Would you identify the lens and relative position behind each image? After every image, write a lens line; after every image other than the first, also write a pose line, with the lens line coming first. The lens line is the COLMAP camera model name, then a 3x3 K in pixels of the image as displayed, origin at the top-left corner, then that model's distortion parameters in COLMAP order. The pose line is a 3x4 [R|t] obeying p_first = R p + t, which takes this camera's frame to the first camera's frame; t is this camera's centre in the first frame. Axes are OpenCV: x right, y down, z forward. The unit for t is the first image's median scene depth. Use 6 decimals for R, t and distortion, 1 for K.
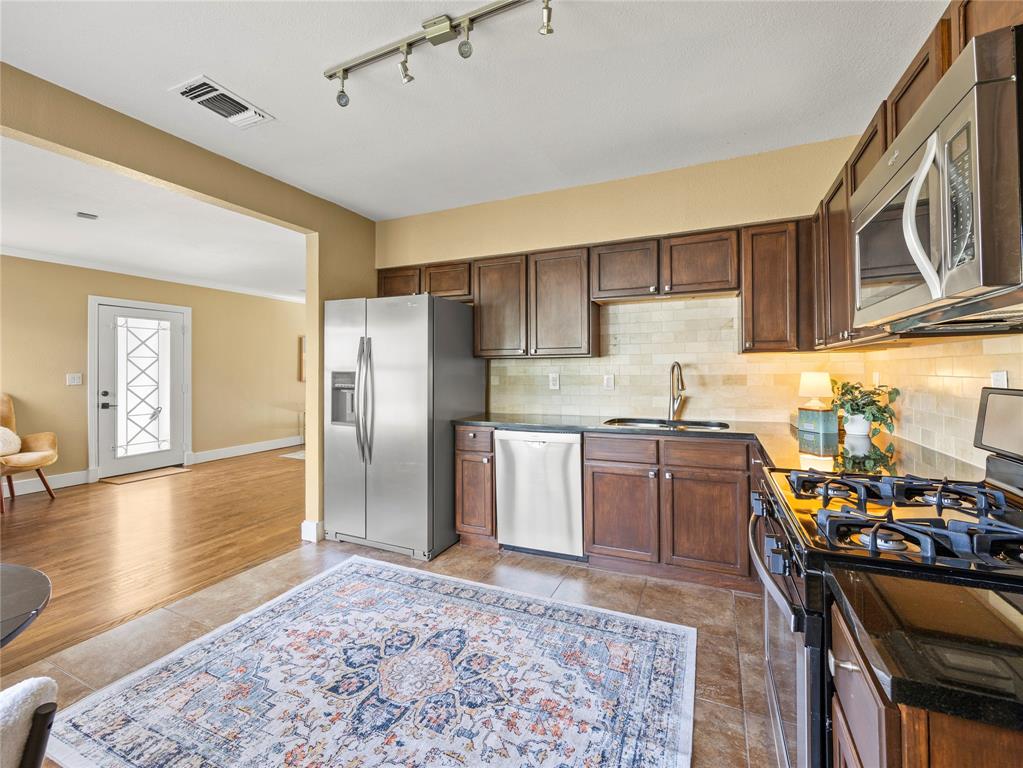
lens RADIAL K [[439.8, 0, 501.0], [0, 439.8, 362.7], [0, 0, 1]] dist [-0.001511, 0.000719]
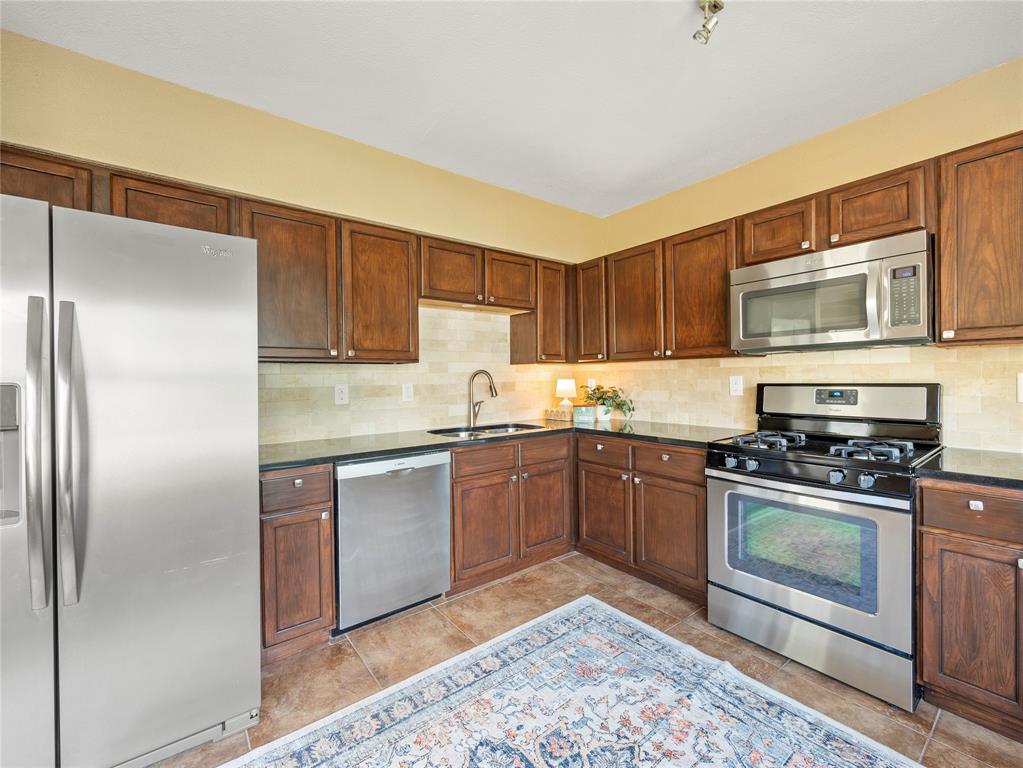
lens RADIAL K [[439.8, 0, 508.5], [0, 439.8, 382.2], [0, 0, 1]] dist [-0.001511, 0.000719]
pose [[0.461363, -0.009029, 0.887165, -0.596523], [-0.005478, 0.999900, 0.013025, 0.014913], [-0.887194, -0.010869, 0.461268, 0.551193]]
